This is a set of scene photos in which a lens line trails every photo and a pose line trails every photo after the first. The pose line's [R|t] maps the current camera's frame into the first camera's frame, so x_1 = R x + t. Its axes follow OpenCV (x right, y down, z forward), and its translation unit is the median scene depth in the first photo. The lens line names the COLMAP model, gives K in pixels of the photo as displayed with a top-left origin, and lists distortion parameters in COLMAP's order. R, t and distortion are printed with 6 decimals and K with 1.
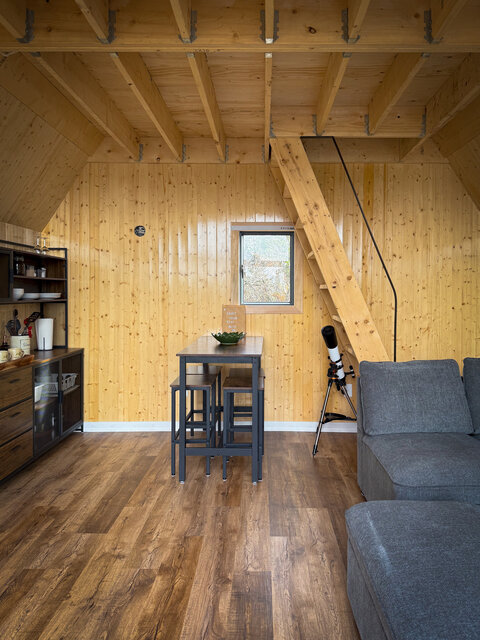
lens RADIAL K [[444.0, 0, 240.0], [0, 444.0, 320.0], [0, 0, 1]] dist [0.074397, -0.109413]
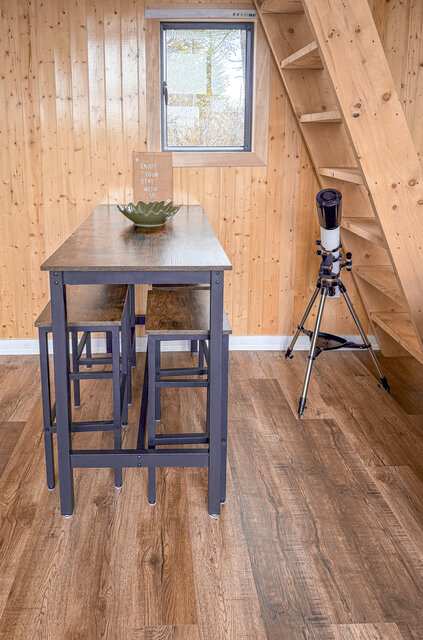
lens RADIAL K [[572.3, 0, 184.2], [0, 572.3, 265.9], [0, 0, 1]] dist [0.007923, -0.003650]
pose [[0.998245, -0.015758, 0.057084, -0.025928], [0.006195, 0.986447, 0.163965, -0.012482], [-0.058894, -0.163324, 0.984813, 0.336525]]
